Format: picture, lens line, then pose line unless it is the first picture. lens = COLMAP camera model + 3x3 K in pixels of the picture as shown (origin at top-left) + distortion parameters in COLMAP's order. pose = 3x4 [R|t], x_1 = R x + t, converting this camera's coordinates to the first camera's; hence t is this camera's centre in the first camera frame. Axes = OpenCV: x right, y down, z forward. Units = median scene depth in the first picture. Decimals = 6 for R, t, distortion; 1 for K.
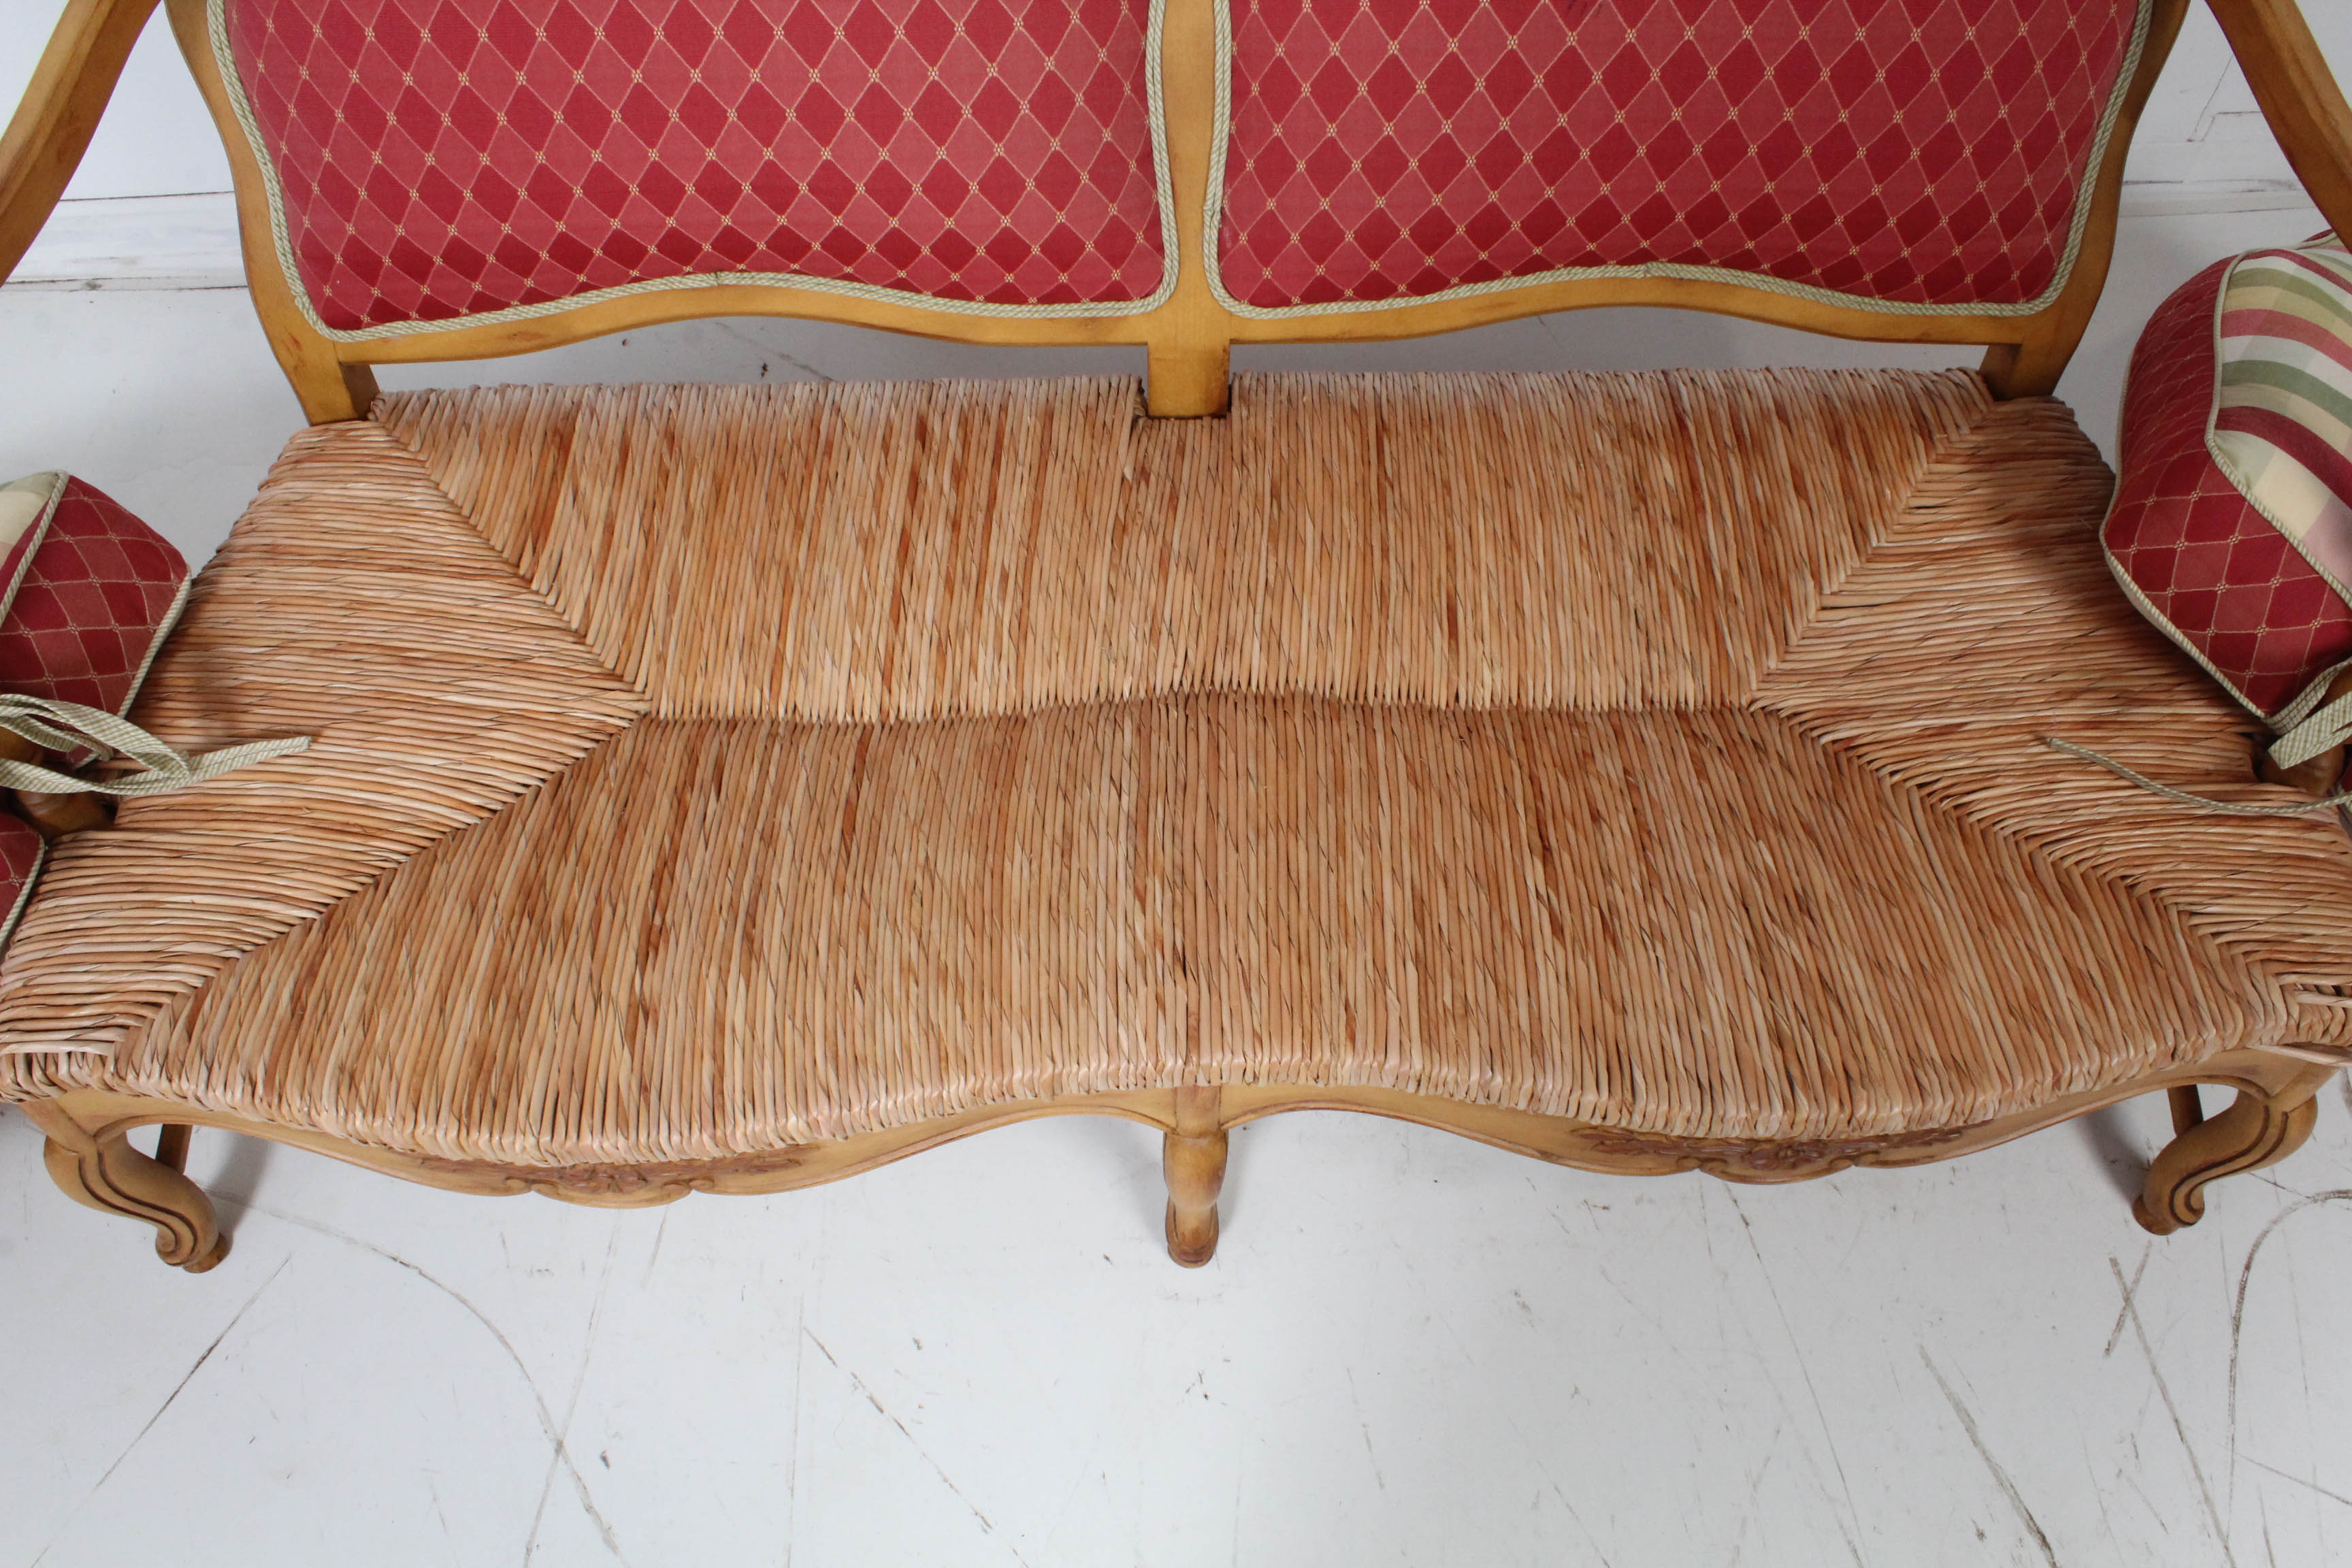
lens RADIAL K [[1949.3, 0, 1187.1], [0, 1949.3, 802.0], [0, 0, 1]] dist [-0.162382, 0.134794]
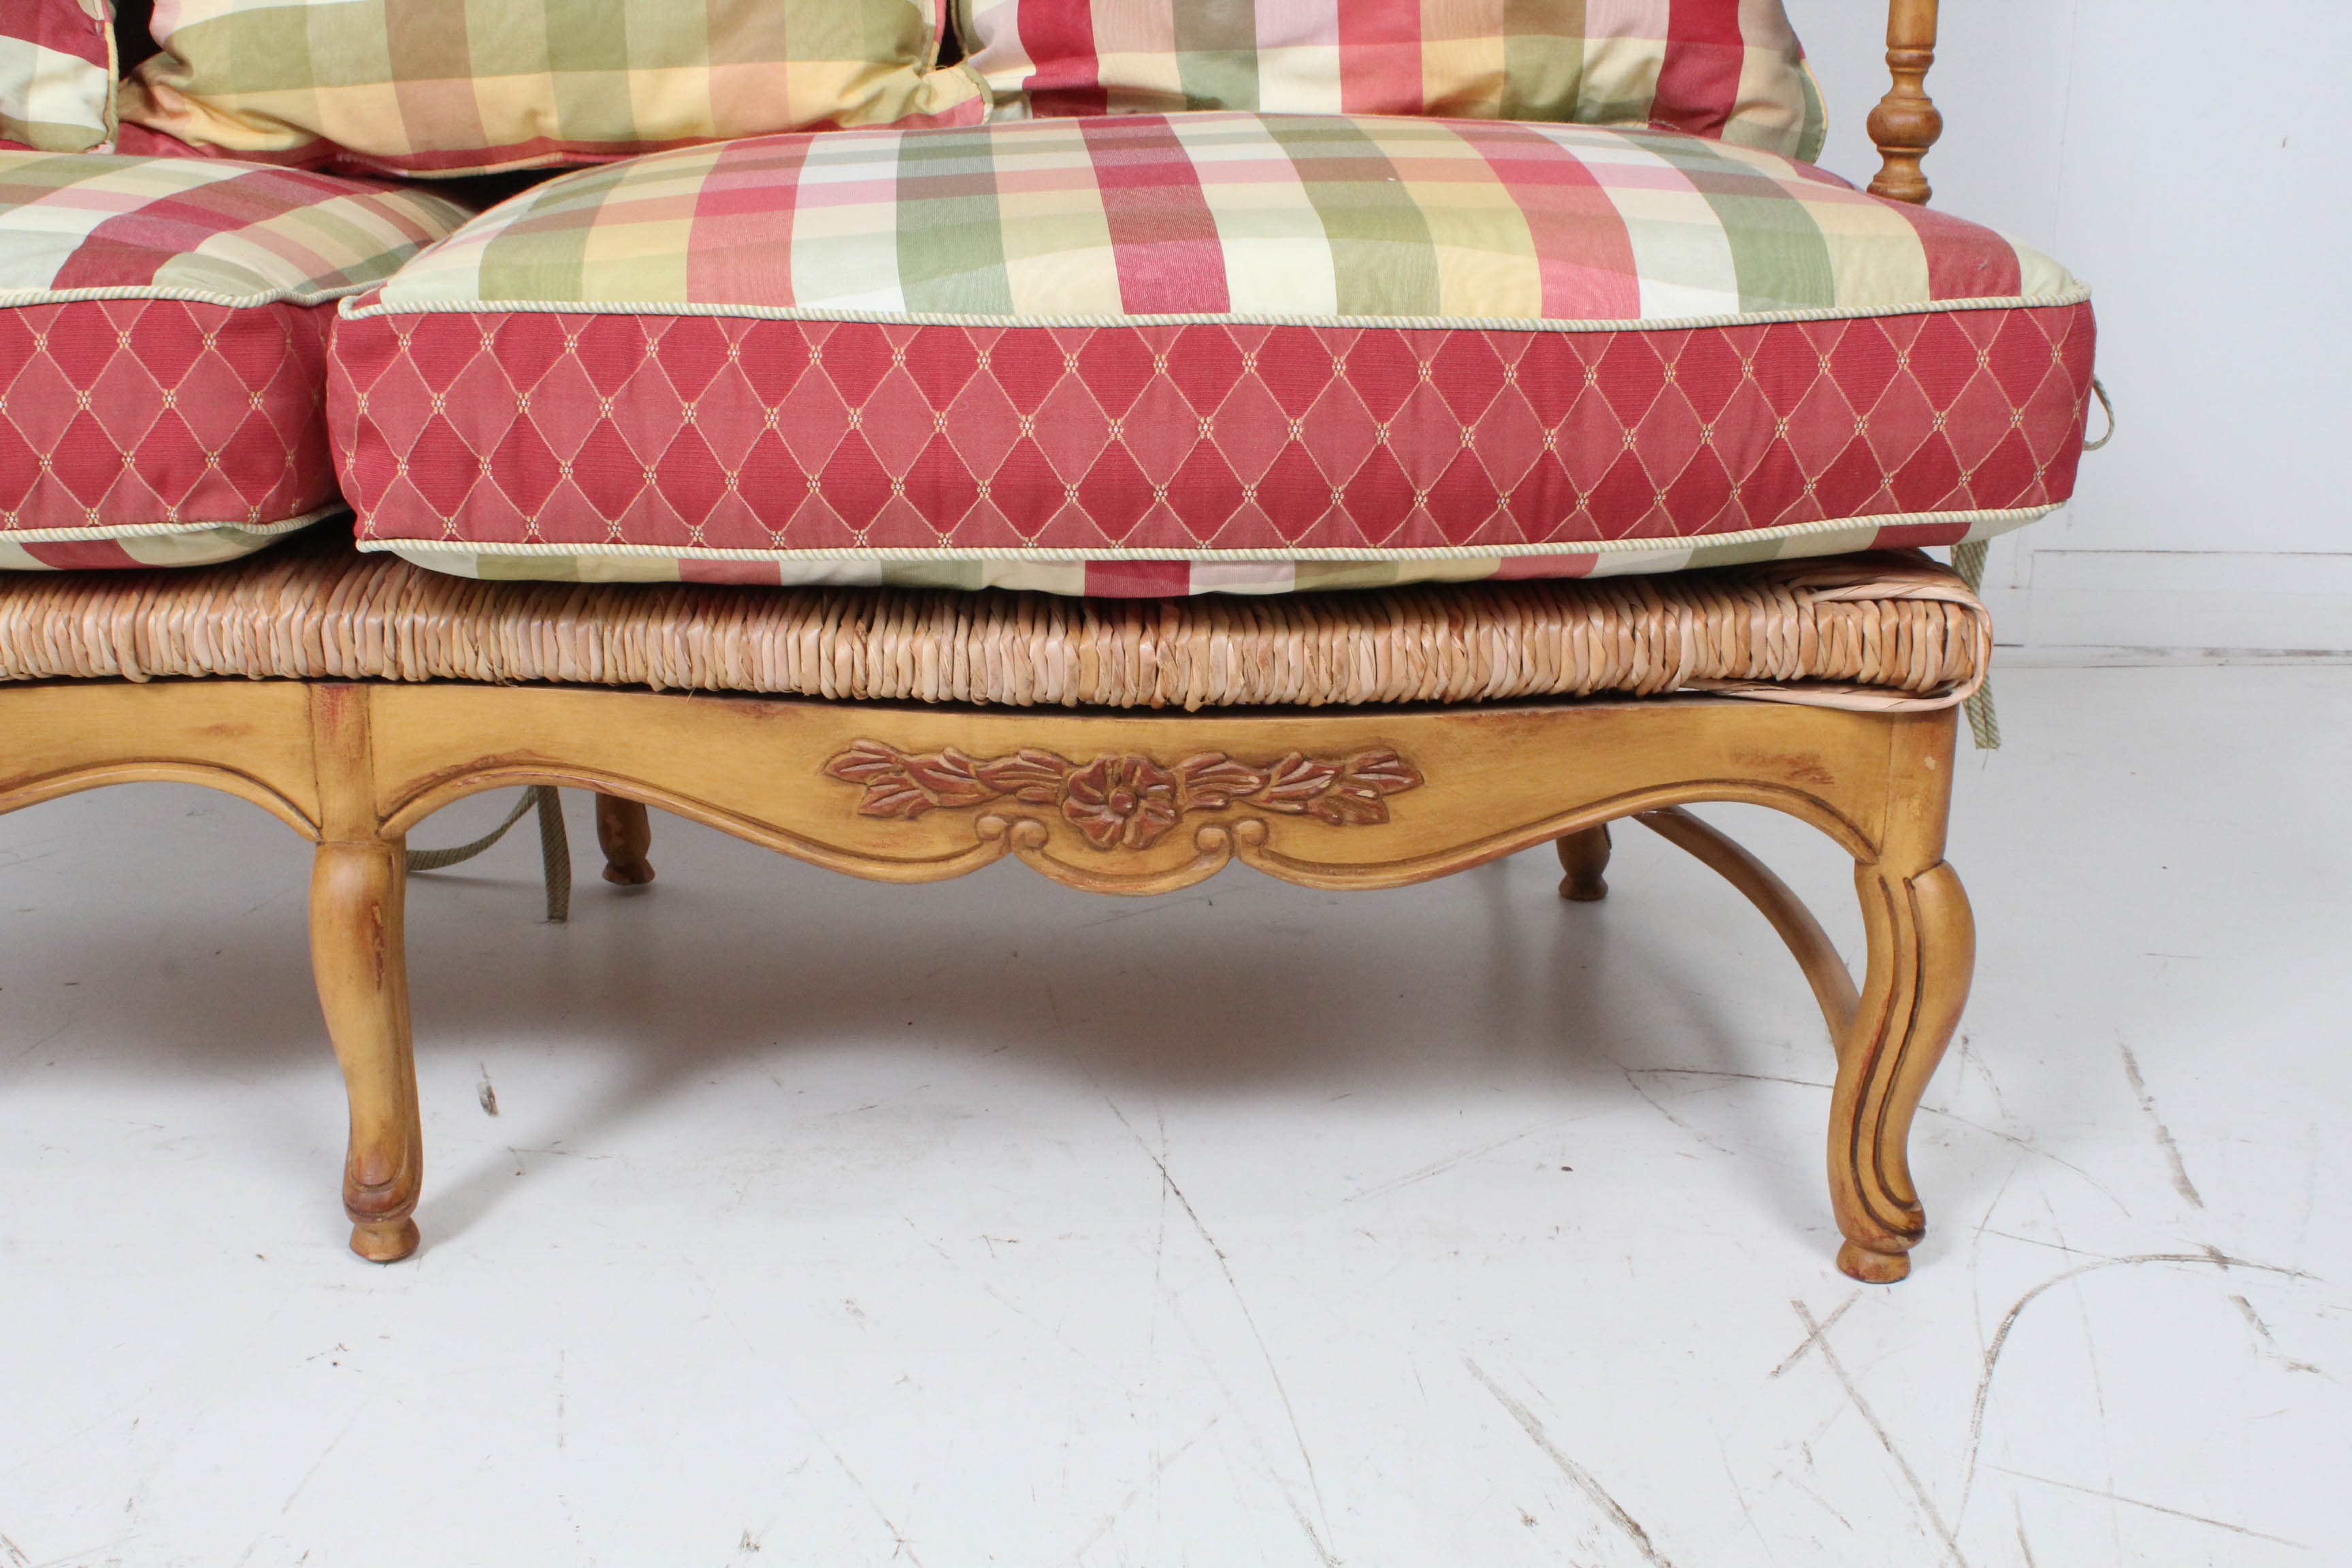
lens RADIAL K [[2776.7, 0, 1181.9], [0, 2776.7, 787.1], [0, 0, 1]] dist [-0.072701, 0.000000]
pose [[0.999410, 0.012634, -0.031948, 0.341738], [-0.029766, 0.782759, -0.621613, 0.767329], [0.017154, 0.622197, 0.782673, 0.164014]]
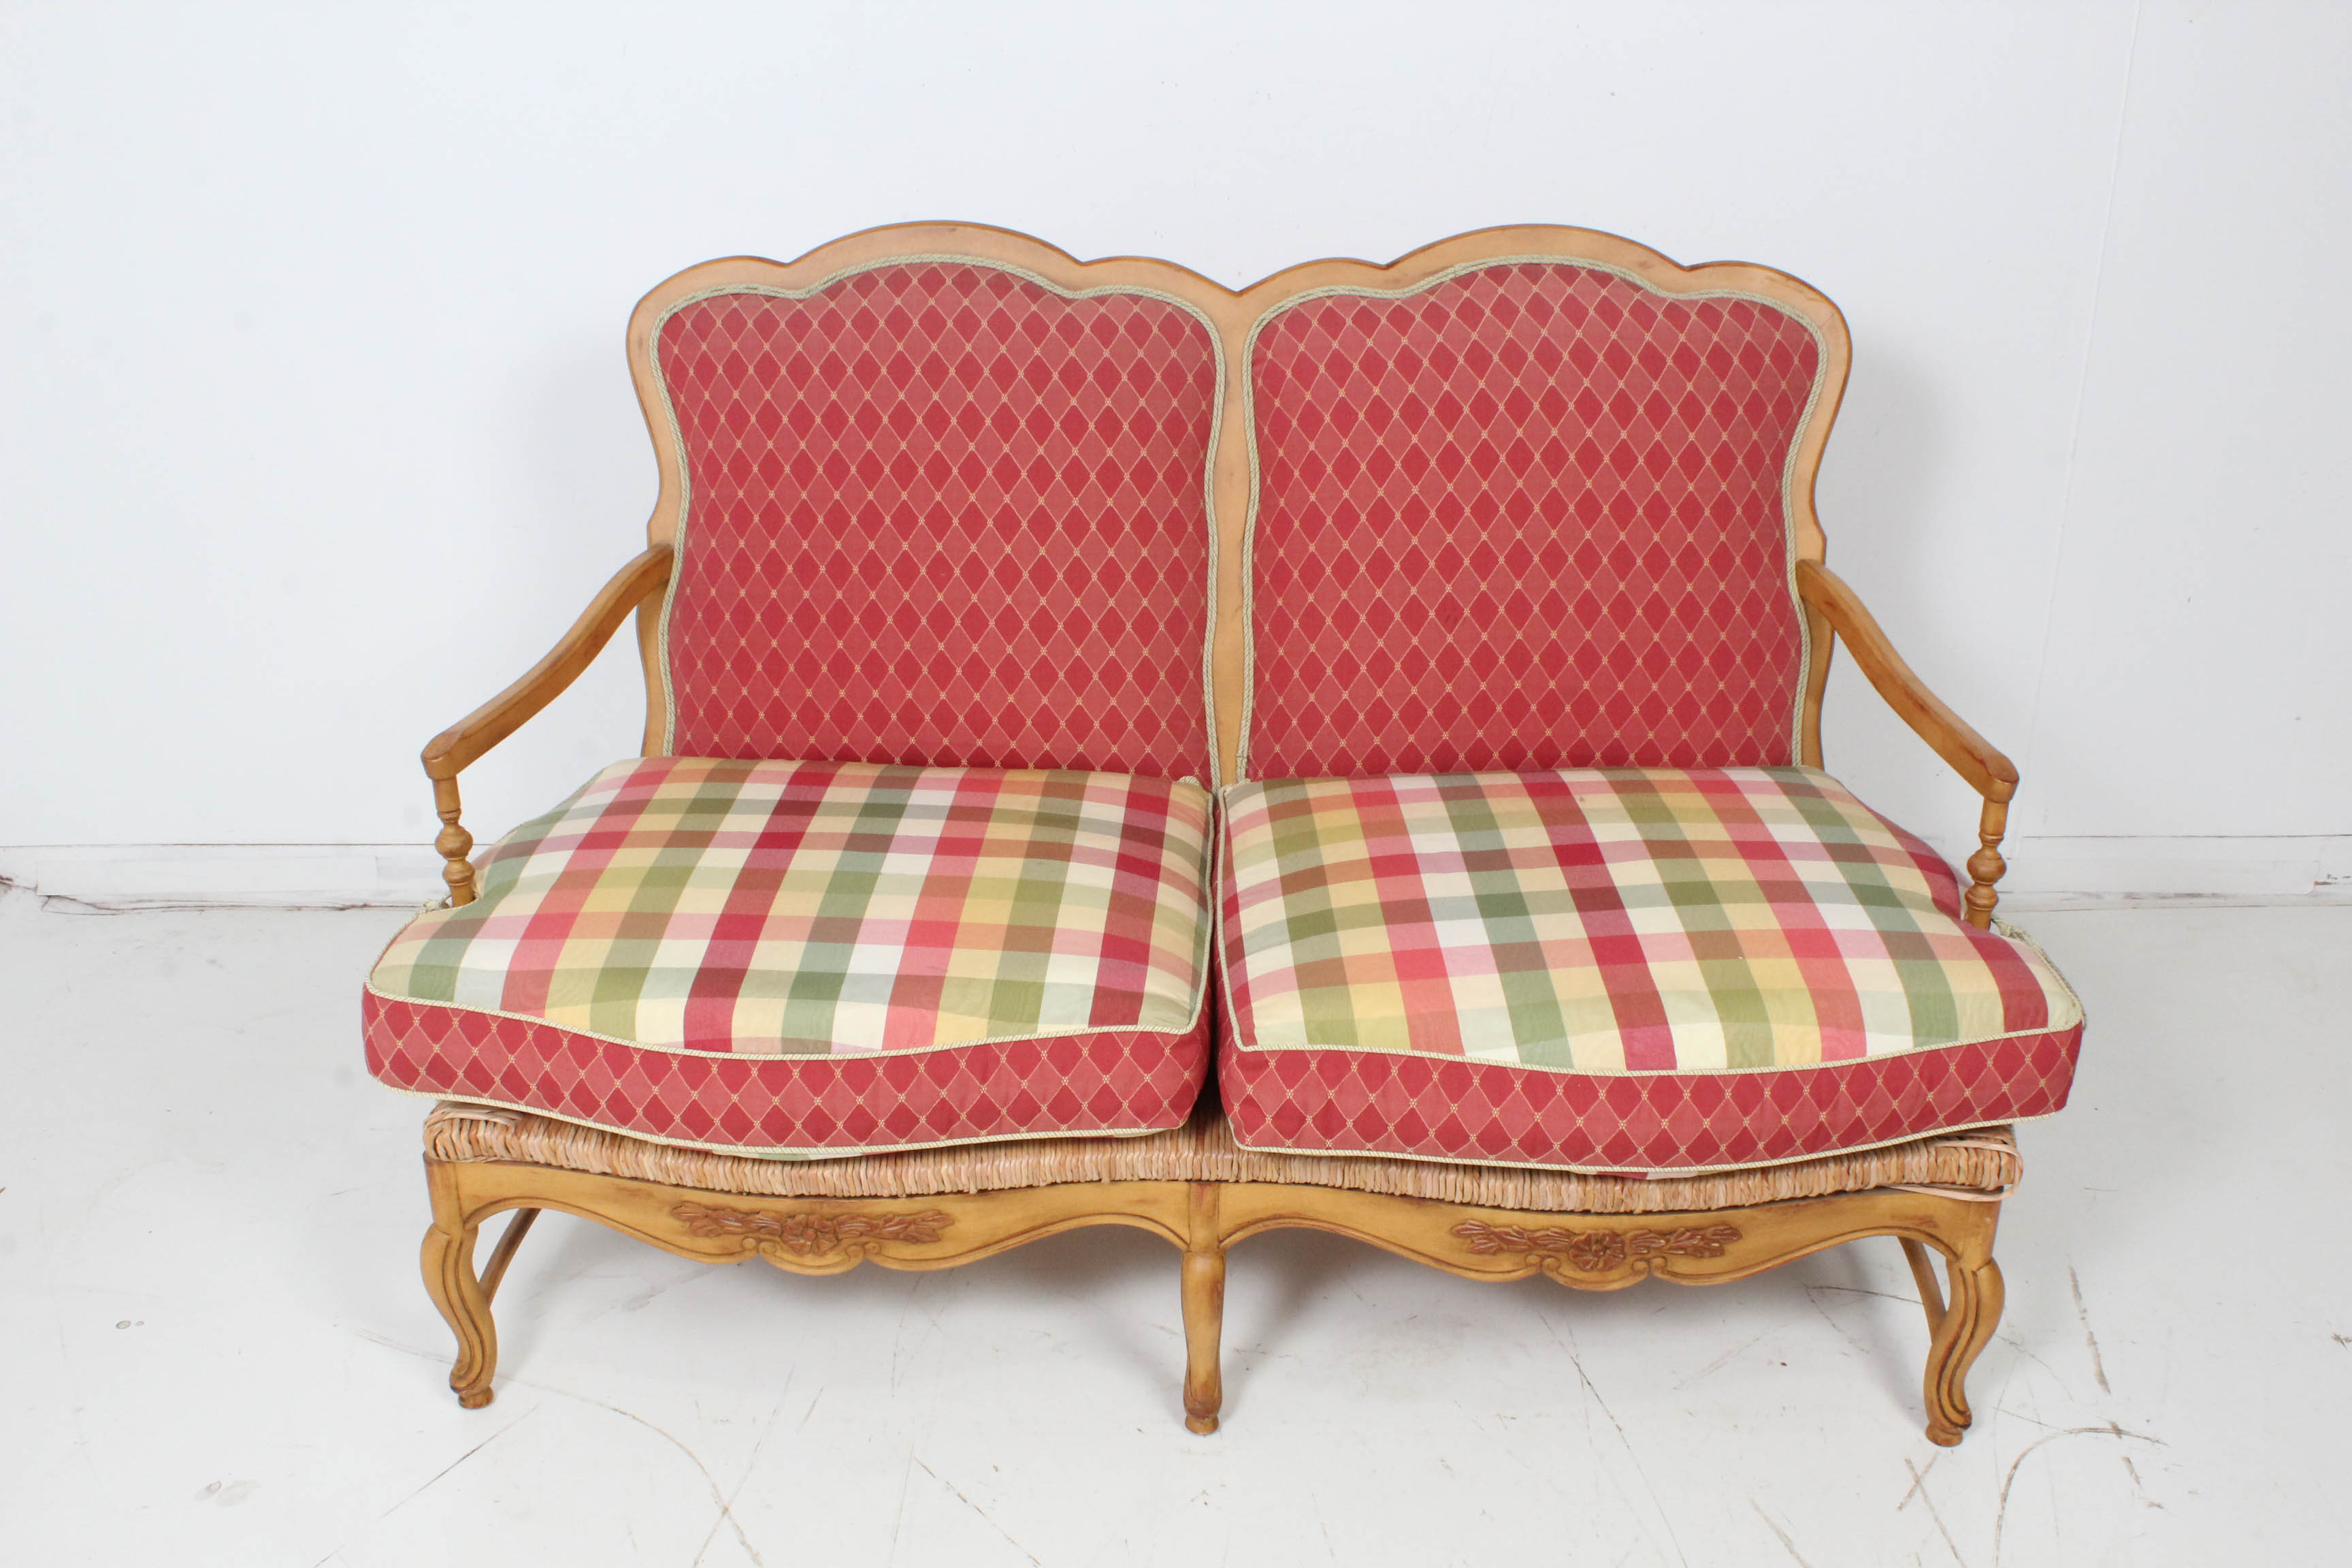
lens RADIAL K [[2282.8, 0, 1183.7], [0, 2282.8, 783.8], [0, 0, 1]] dist [-0.109075, 0.000000]
pose [[0.997676, 0.017642, -0.065810, 0.094485], [-0.050010, 0.845606, -0.531460, 0.764541], [0.046274, 0.533516, 0.844523, -0.639050]]
